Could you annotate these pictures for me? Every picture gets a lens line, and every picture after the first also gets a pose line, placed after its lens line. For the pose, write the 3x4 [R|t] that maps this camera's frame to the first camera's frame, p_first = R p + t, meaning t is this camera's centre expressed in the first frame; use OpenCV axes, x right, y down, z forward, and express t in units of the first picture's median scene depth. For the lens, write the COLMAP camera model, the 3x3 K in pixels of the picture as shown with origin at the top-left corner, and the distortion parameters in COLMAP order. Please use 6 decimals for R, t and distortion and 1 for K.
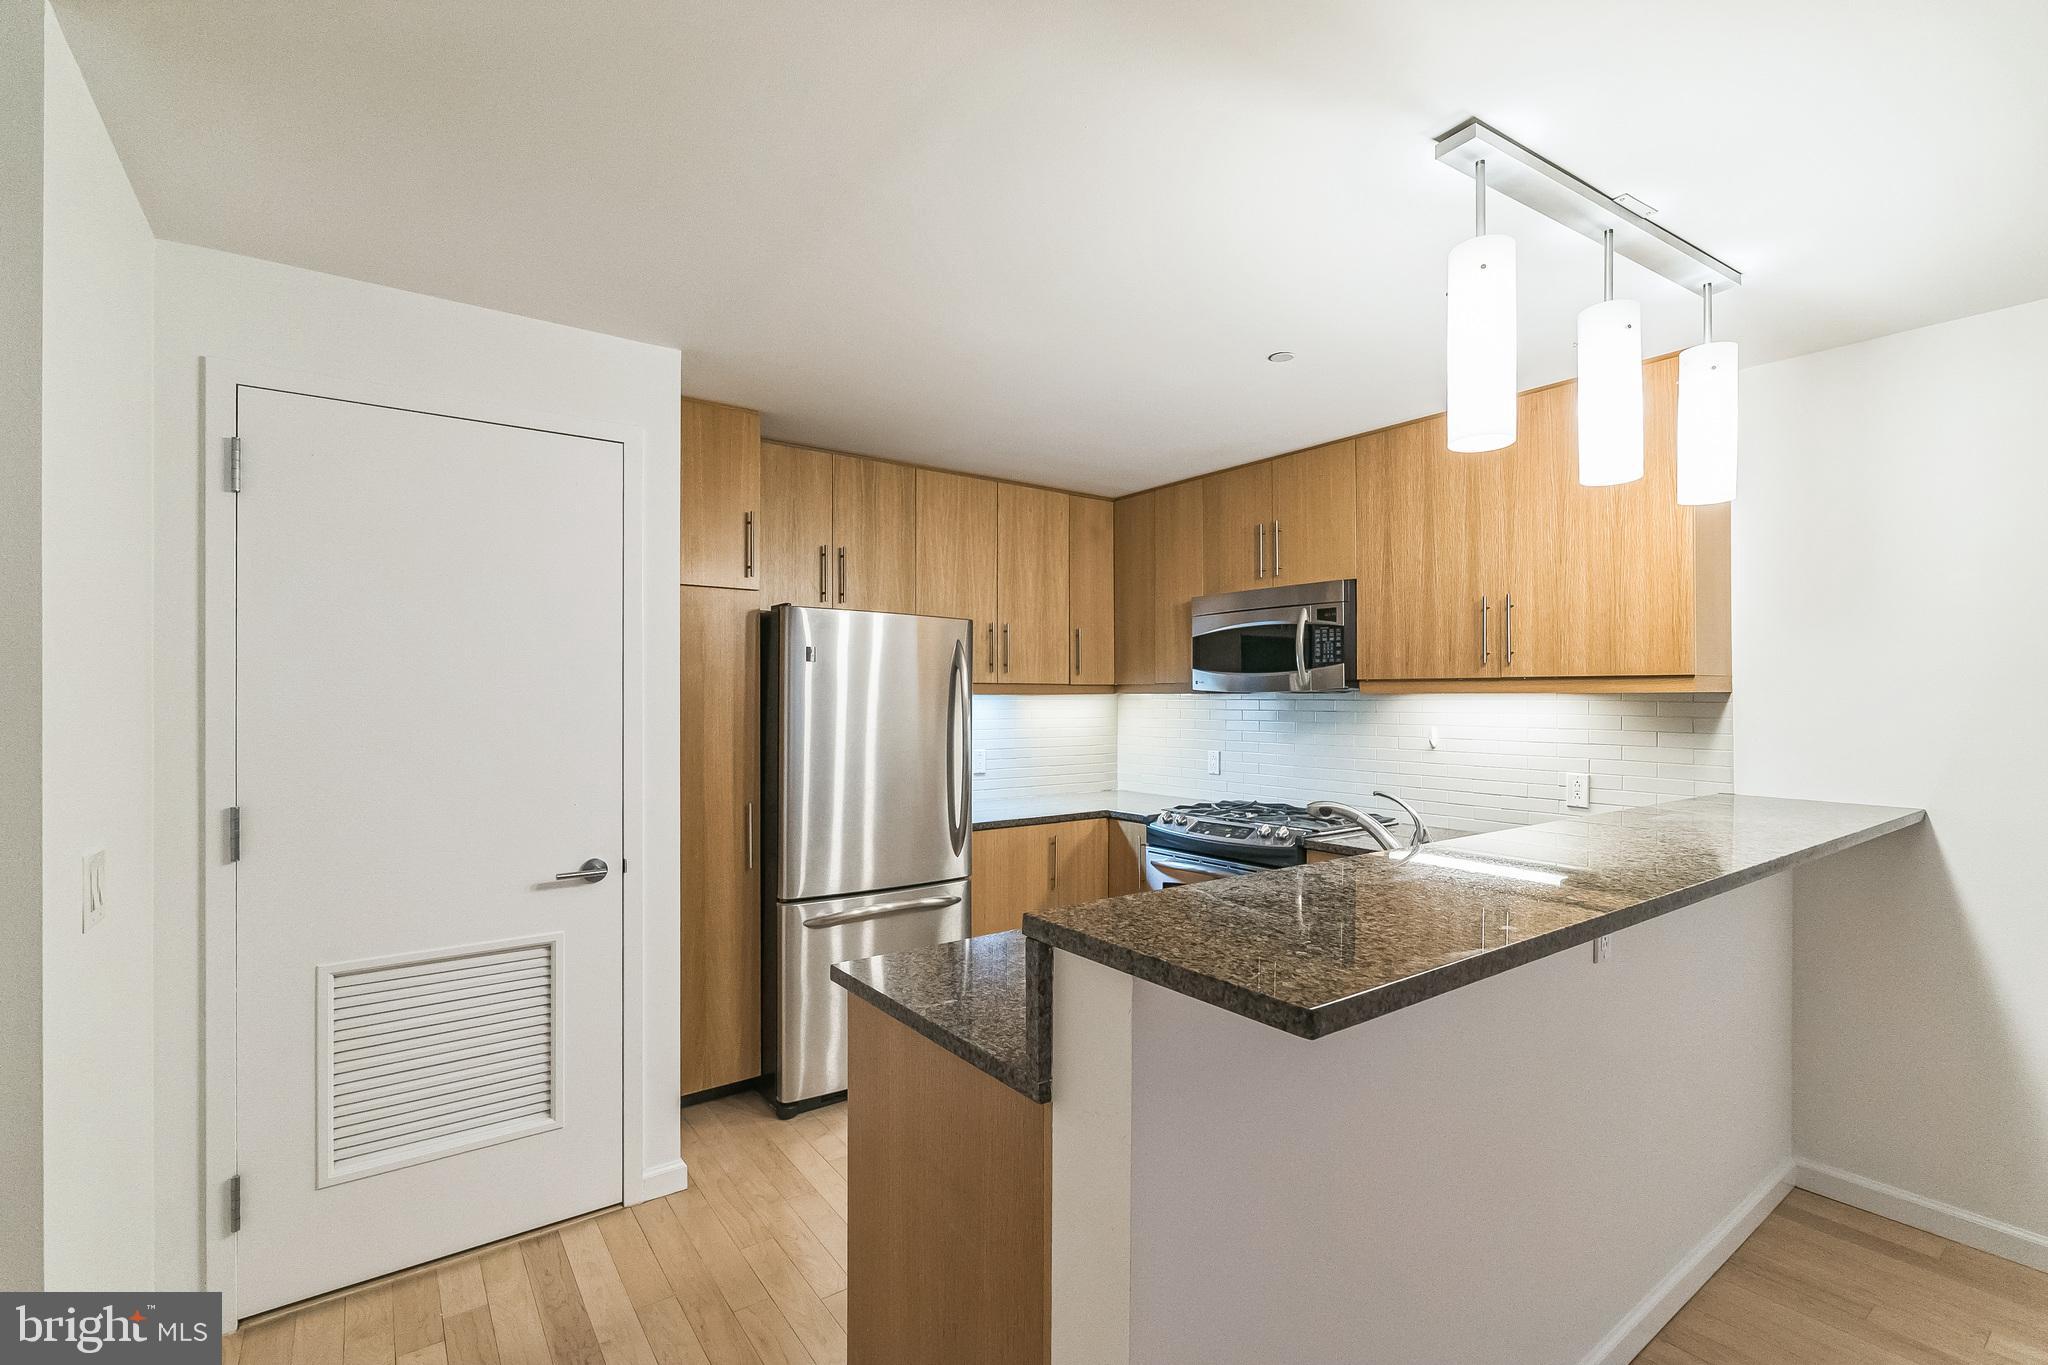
lens RADIAL K [[903.1, 0, 1022.5], [0, 903.1, 690.2], [0, 0, 1]] dist [-0.004863, -0.000321]
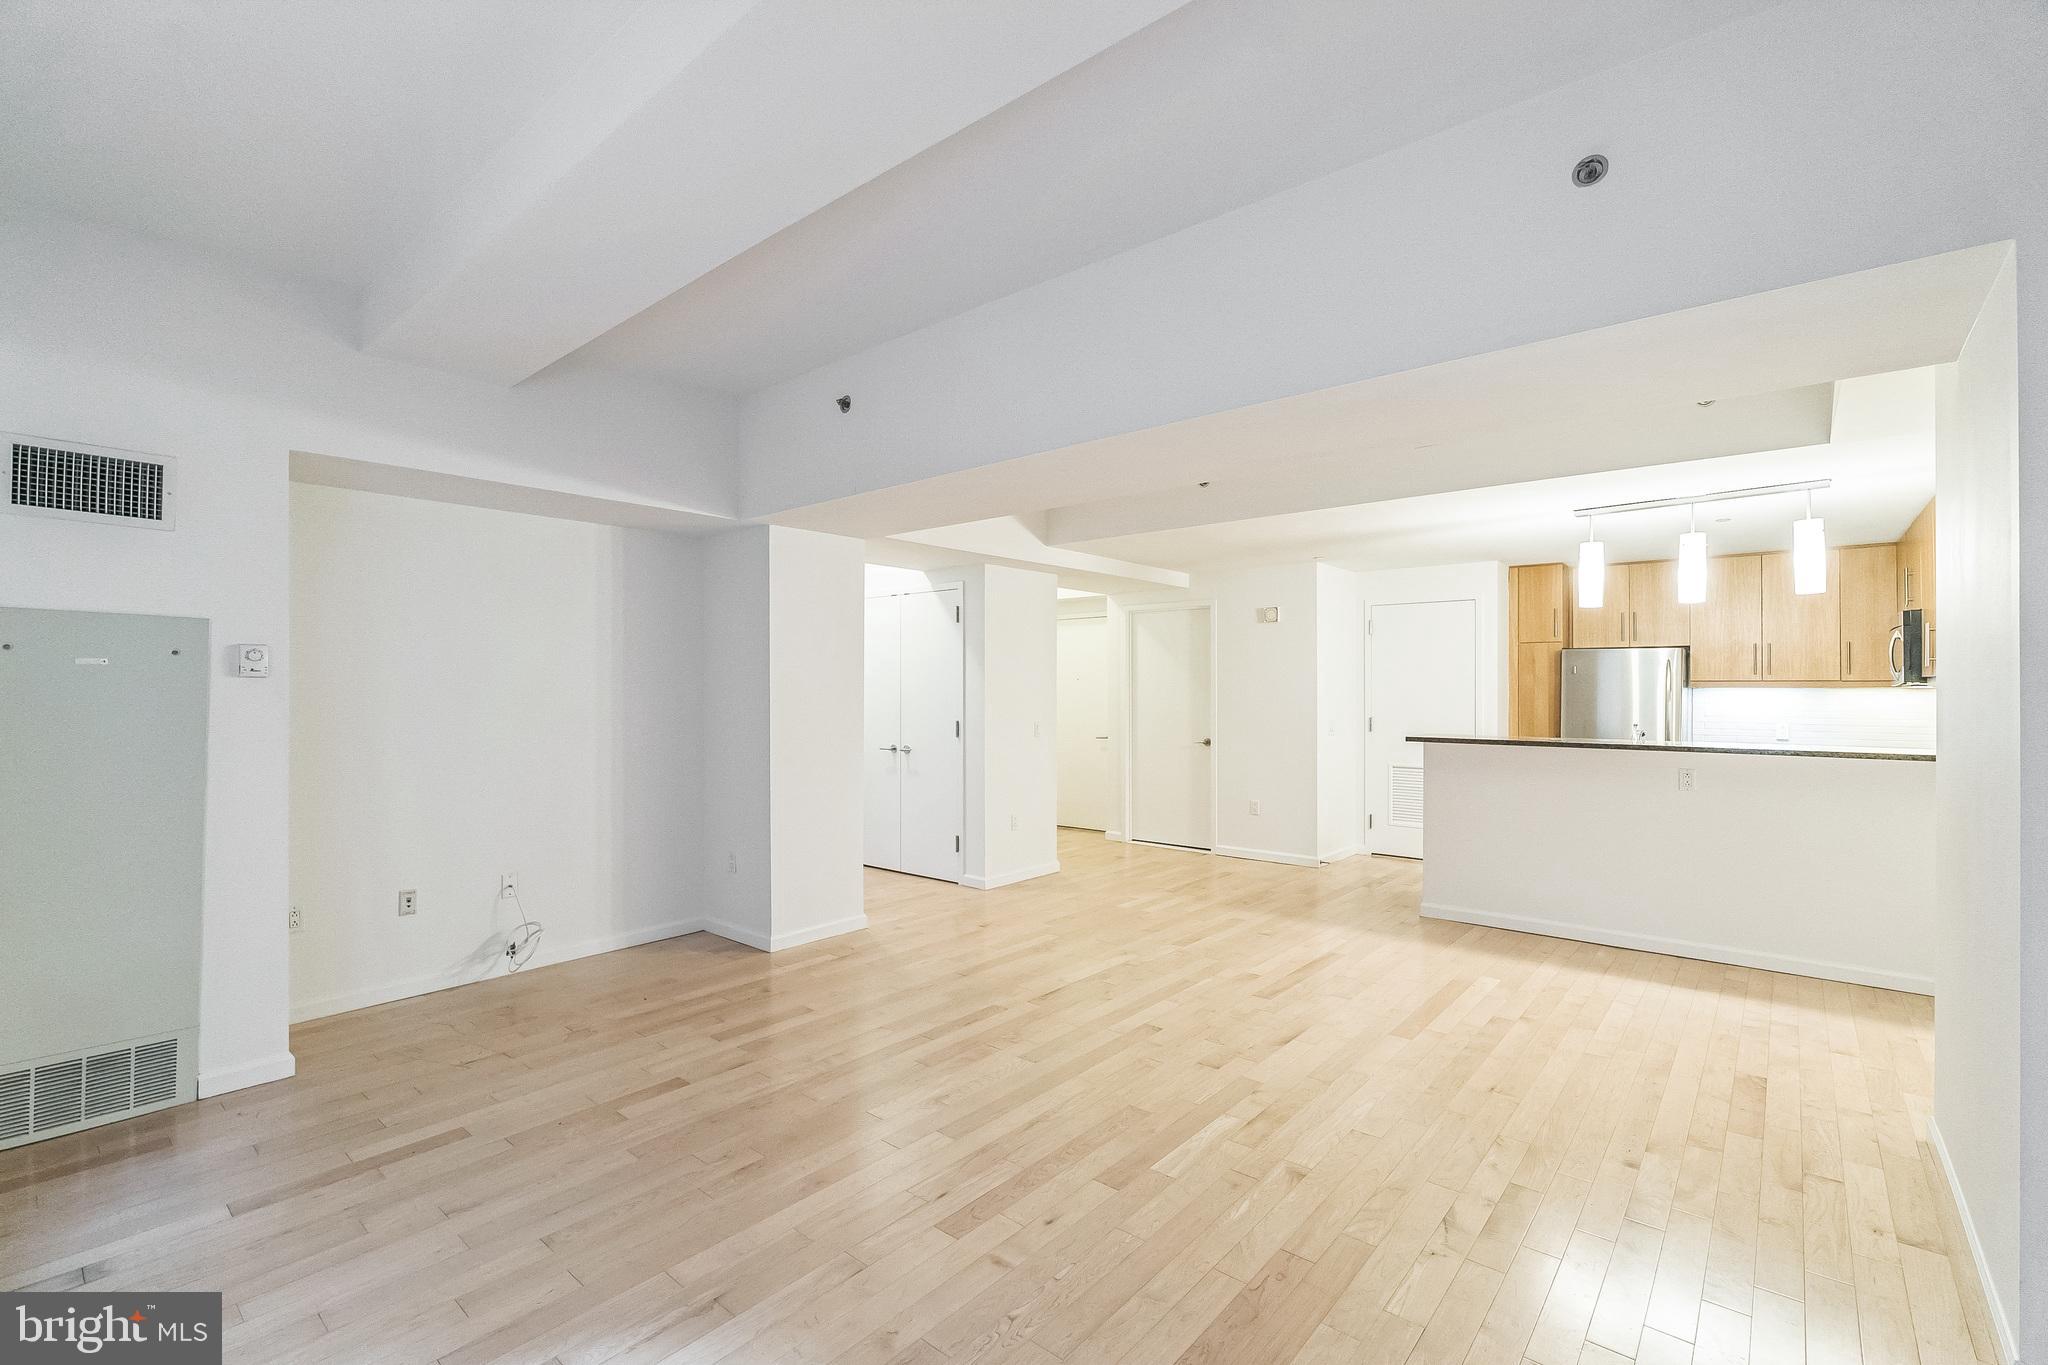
lens RADIAL K [[903.1, 0, 1022.5], [0, 903.1, 690.2], [0, 0, 1]] dist [-0.004863, -0.000321]
pose [[0.233441, -0.004205, -0.972362, 1.340318], [0.004679, 0.999984, -0.003201, 0.008533], [0.972360, -0.003803, 0.233457, -0.710555]]
